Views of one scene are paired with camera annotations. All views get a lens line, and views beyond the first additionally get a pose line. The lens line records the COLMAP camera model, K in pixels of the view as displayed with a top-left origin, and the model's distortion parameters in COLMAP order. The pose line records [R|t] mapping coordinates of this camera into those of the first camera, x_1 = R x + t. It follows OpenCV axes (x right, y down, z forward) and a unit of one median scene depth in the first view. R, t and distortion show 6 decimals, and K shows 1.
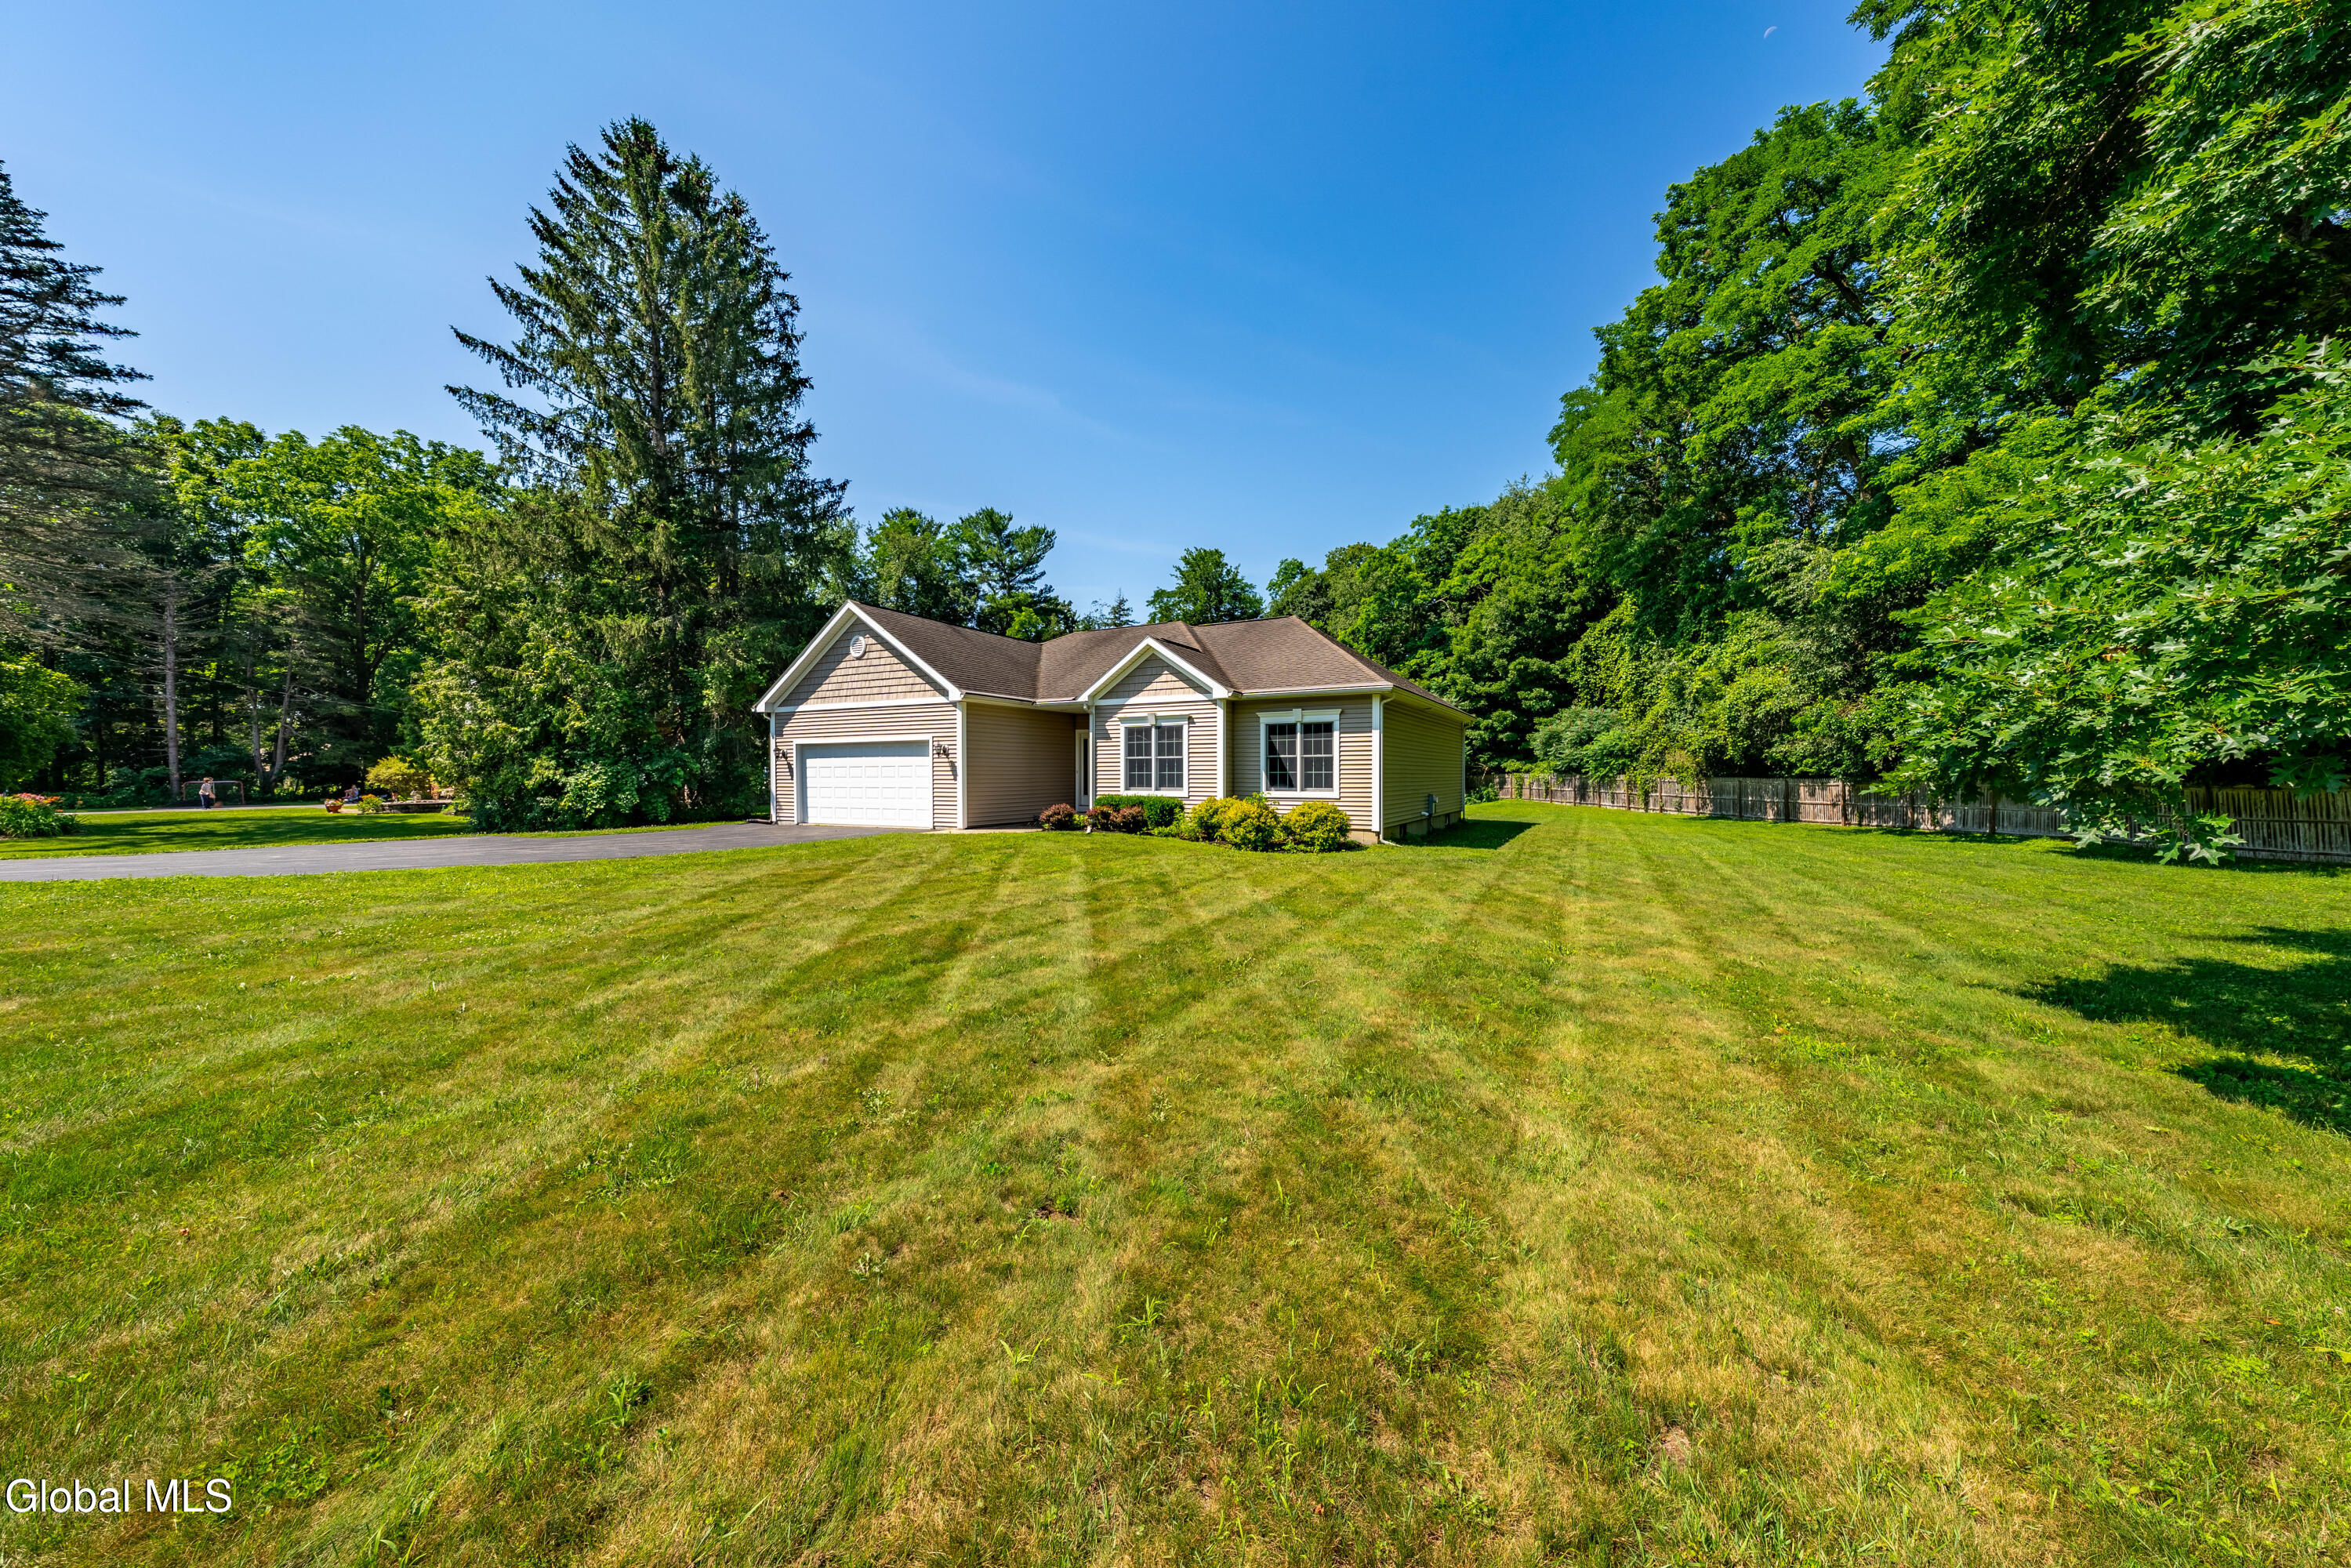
lens RADIAL K [[815.5, 0, 1177.5], [0, 815.5, 782.4], [0, 0, 1]] dist [0.000252, -0.000043]
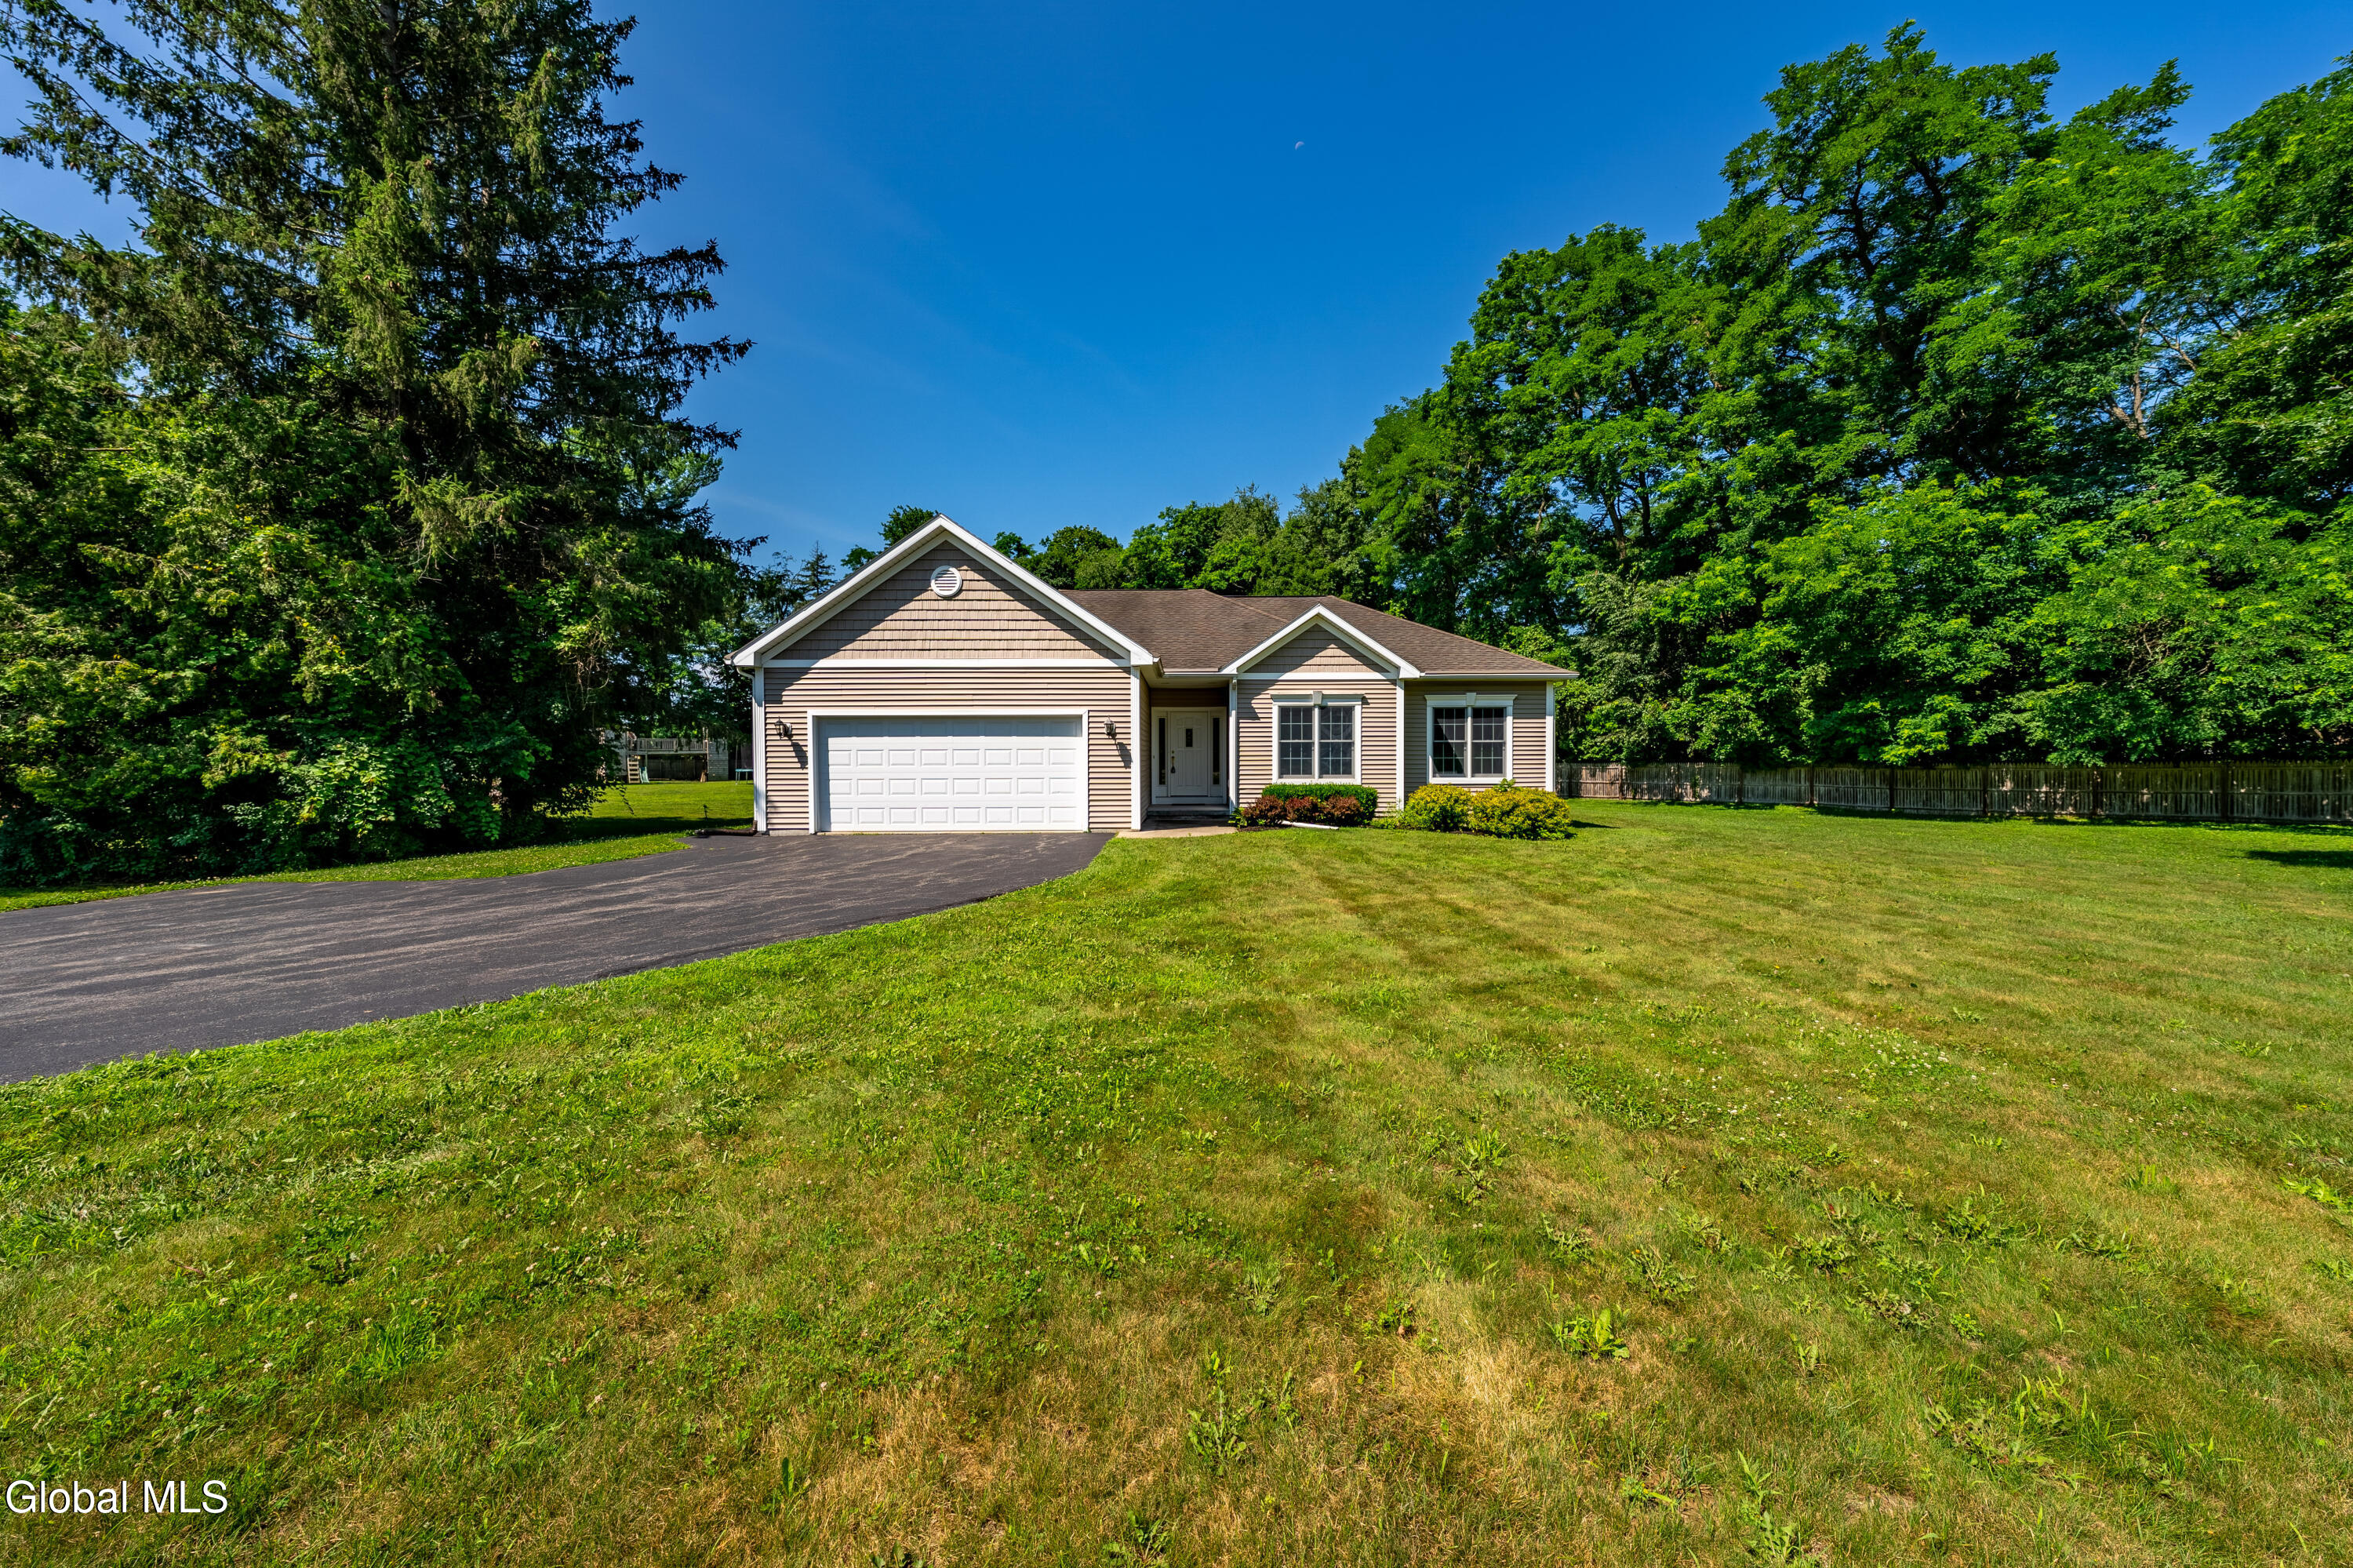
lens RADIAL K [[816.2, 0, 1176.7], [0, 816.2, 777.5], [0, 0, 1]] dist [0.000252, -0.000043]
pose [[0.879056, -0.011078, 0.476590, -0.575519], [0.005788, 0.999904, 0.012566, -0.002827], [-0.476683, -0.008288, 0.879036, 0.281298]]
